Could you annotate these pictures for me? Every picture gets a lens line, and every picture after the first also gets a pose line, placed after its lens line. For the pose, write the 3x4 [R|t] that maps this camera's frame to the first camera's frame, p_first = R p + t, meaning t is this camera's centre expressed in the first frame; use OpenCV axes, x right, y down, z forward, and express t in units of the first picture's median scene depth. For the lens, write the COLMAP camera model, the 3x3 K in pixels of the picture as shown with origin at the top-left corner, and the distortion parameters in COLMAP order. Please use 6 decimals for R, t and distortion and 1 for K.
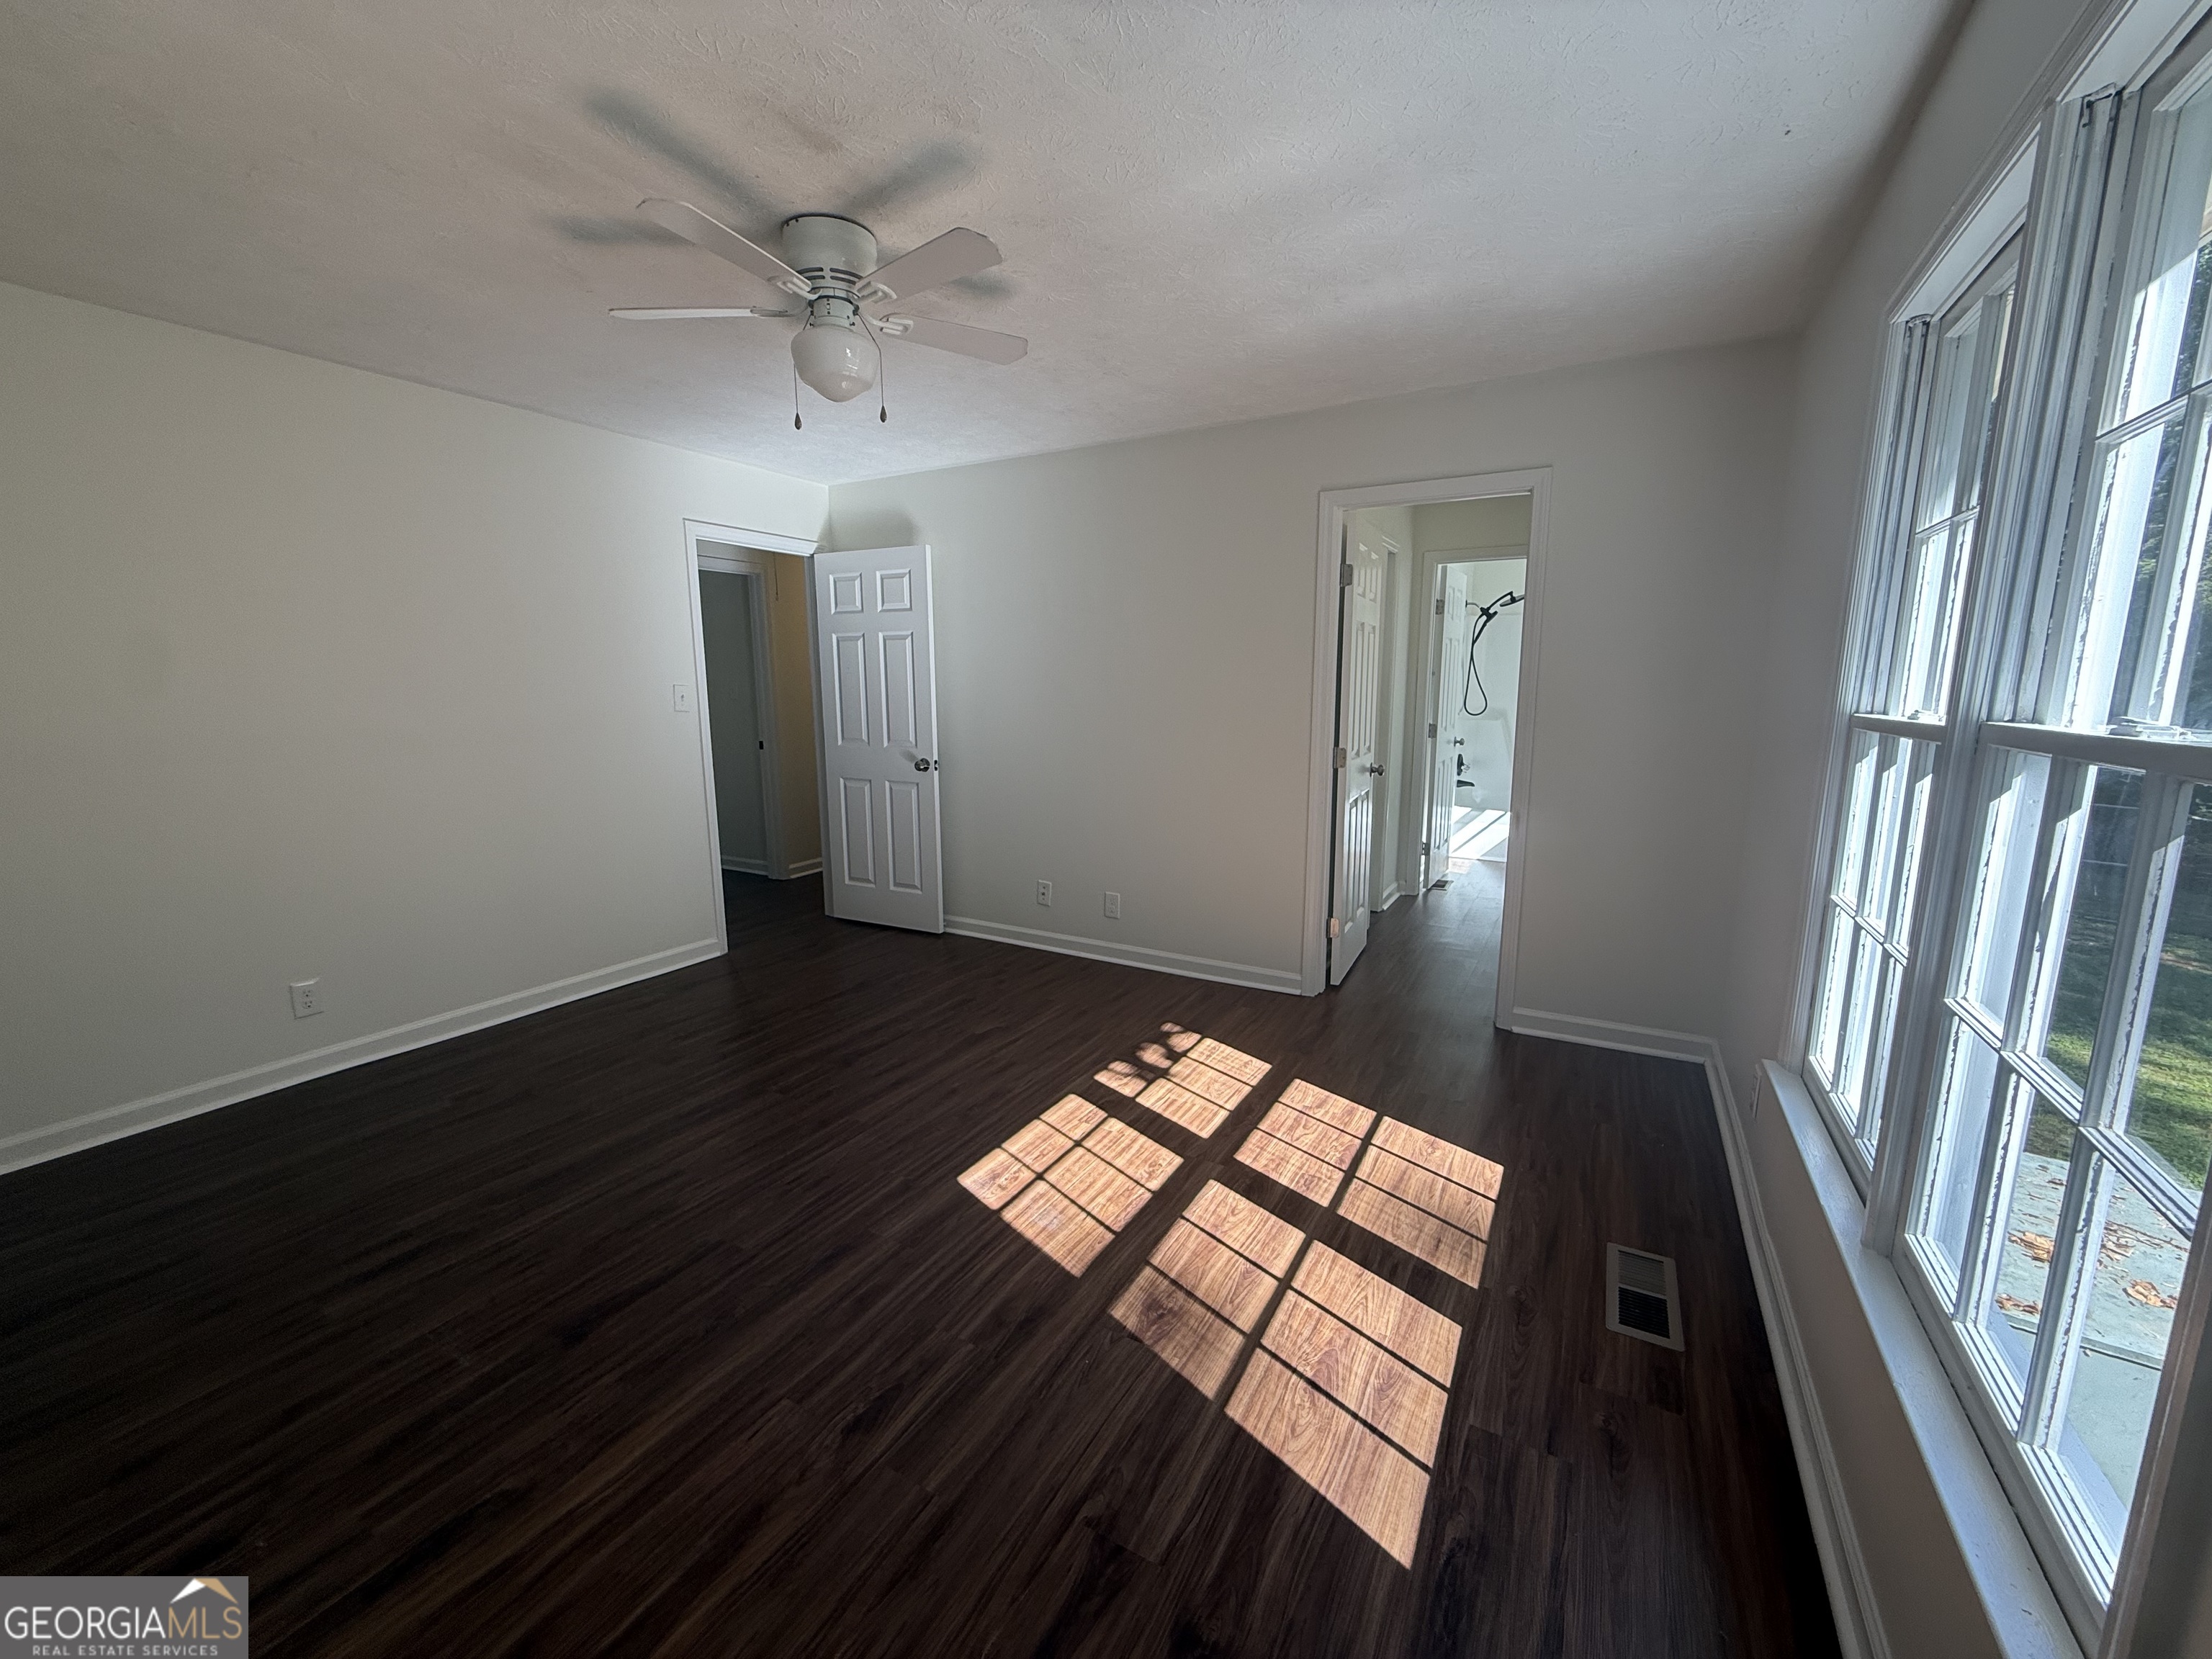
lens RADIAL K [[881.8, 0, 1098.8], [0, 881.8, 830.5], [0, 0, 1]] dist [-0.001475, 0.000322]
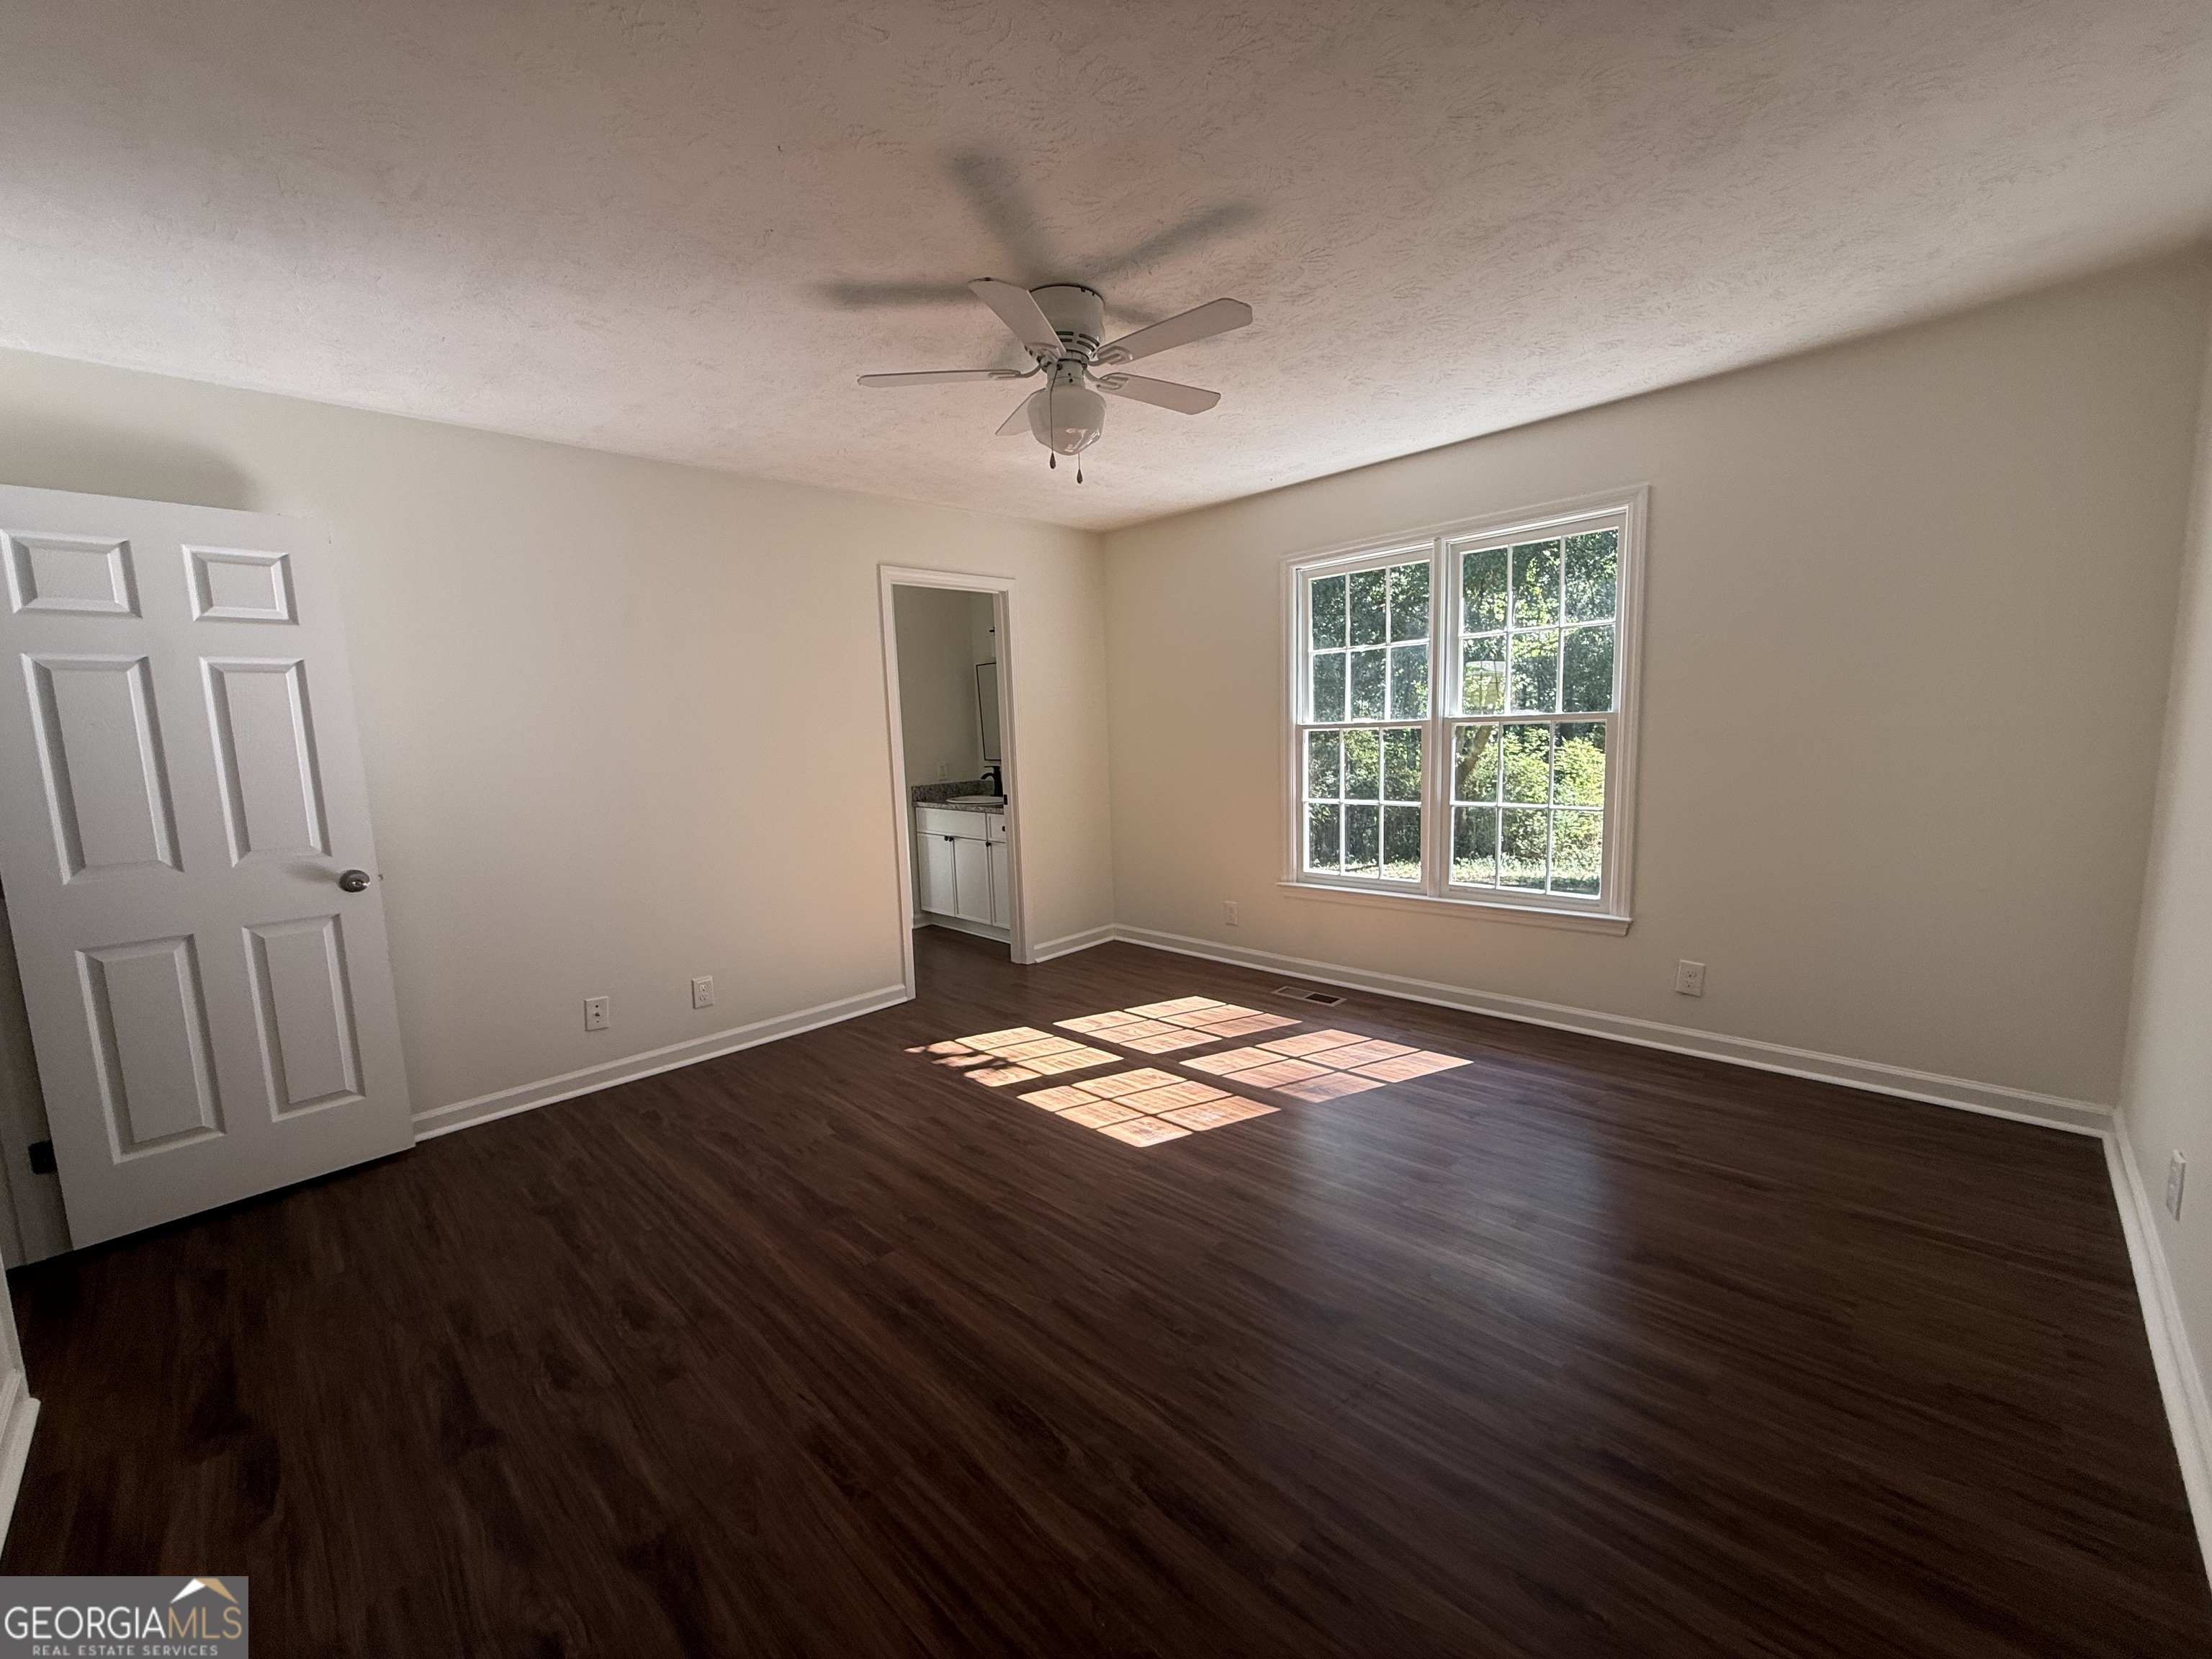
lens RADIAL K [[881.8, 0, 1098.8], [0, 881.8, 830.5], [0, 0, 1]] dist [-0.001475, 0.000322]
pose [[0.261713, -0.127709, 0.956659, -1.066756], [0.195995, 0.977586, 0.076884, -0.091605], [-0.945036, 0.167378, 0.280877, 0.578933]]
